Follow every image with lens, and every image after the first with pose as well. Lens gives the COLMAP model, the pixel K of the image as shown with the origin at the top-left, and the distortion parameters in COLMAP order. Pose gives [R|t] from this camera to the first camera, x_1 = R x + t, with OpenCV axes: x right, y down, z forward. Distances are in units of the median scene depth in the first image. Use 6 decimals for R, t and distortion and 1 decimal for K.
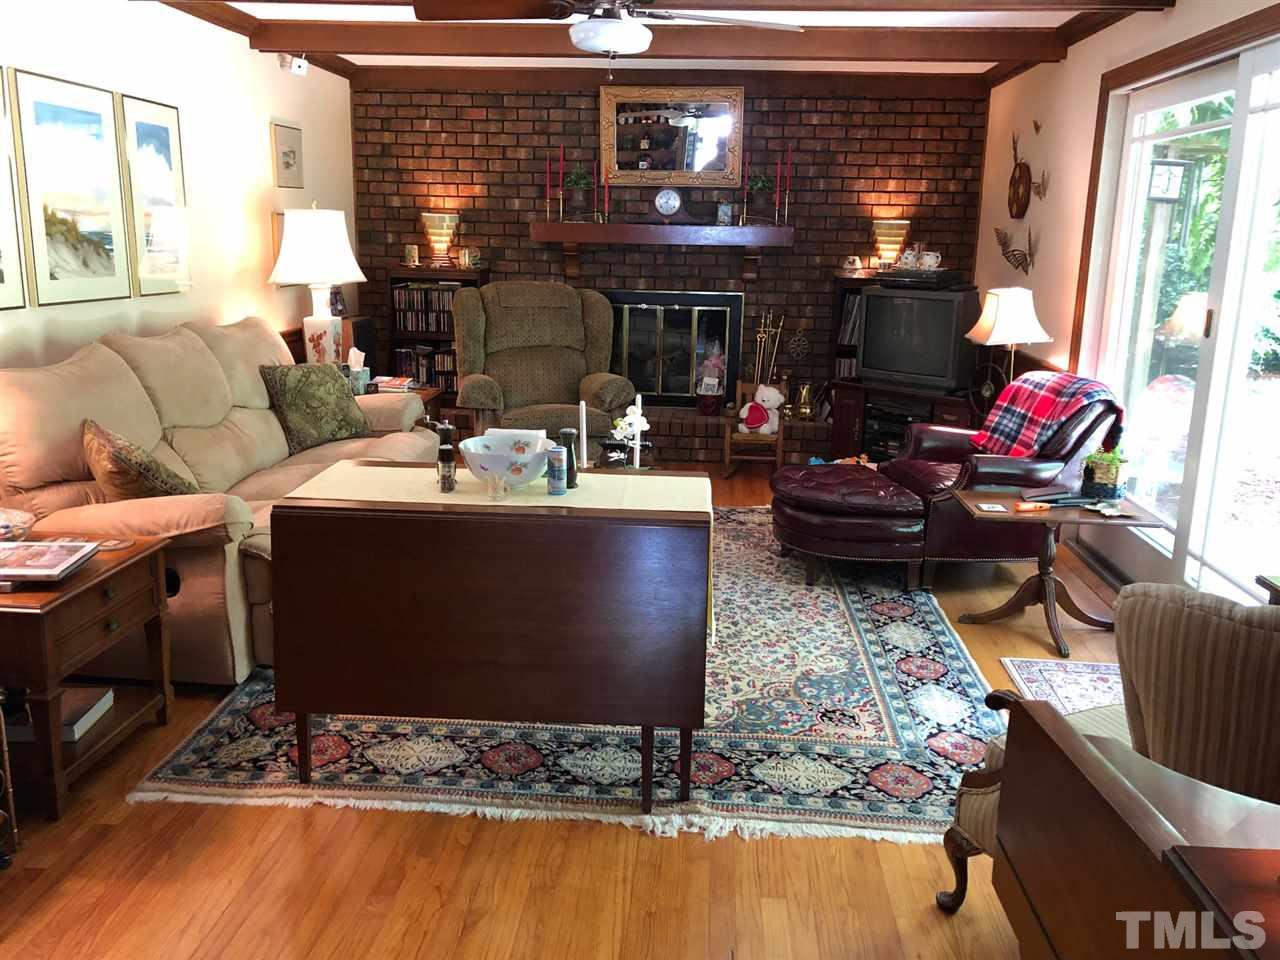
lens RADIAL K [[1051.0, 0, 640.3], [0, 1051.0, 477.3], [0, 0, 1]] dist [0.014594, -0.013963]
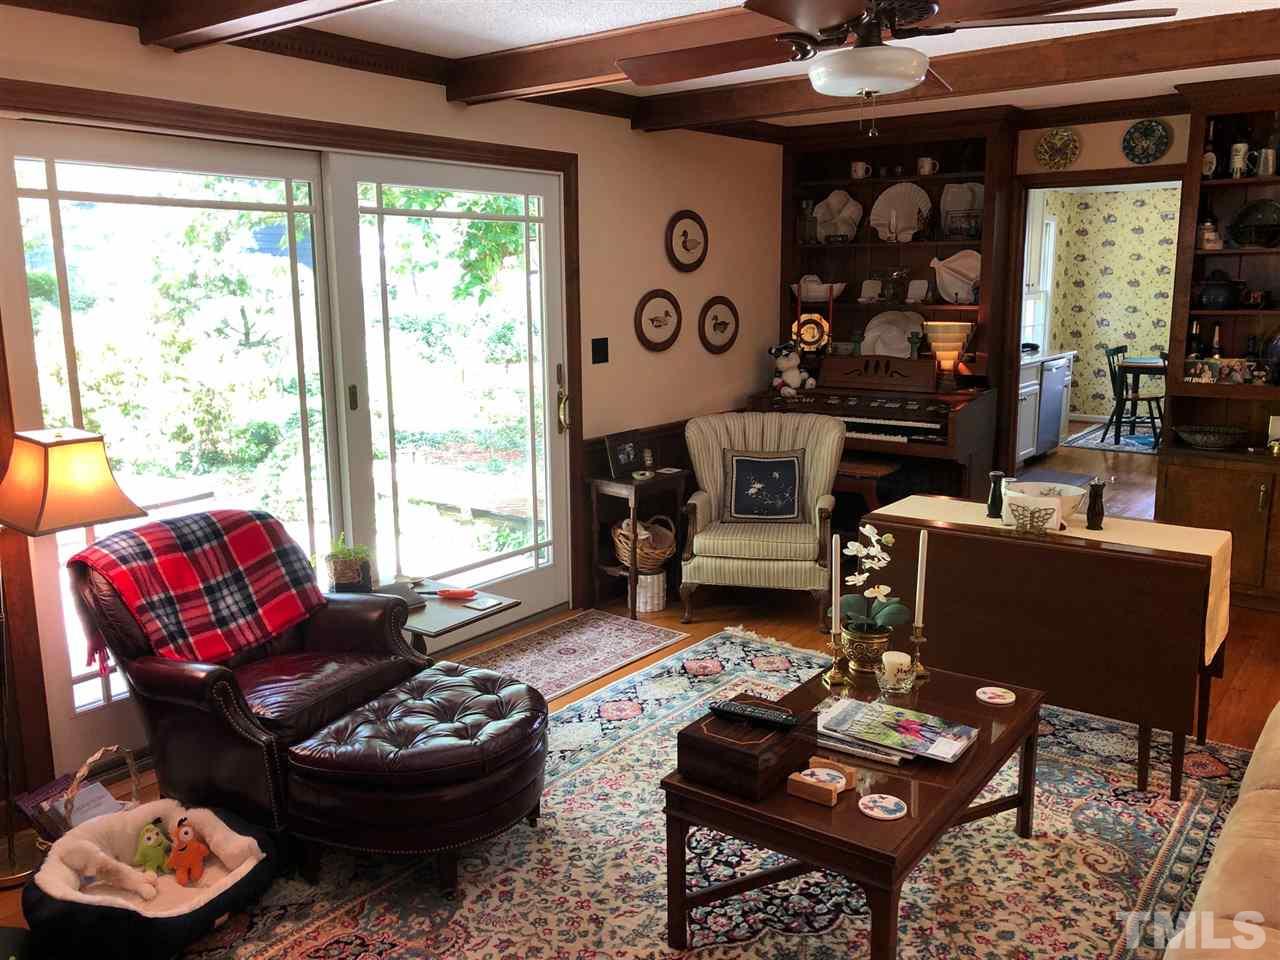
lens RADIAL K [[1051.0, 0, 641.1], [0, 1051.0, 477.2], [0, 0, 1]] dist [0.014594, -0.013963]
pose [[-0.834677, -0.120577, 0.537378, -0.281919], [0.117773, 0.914090, 0.388033, -0.421038], [-0.538000, 0.387171, -0.748769, 1.557140]]
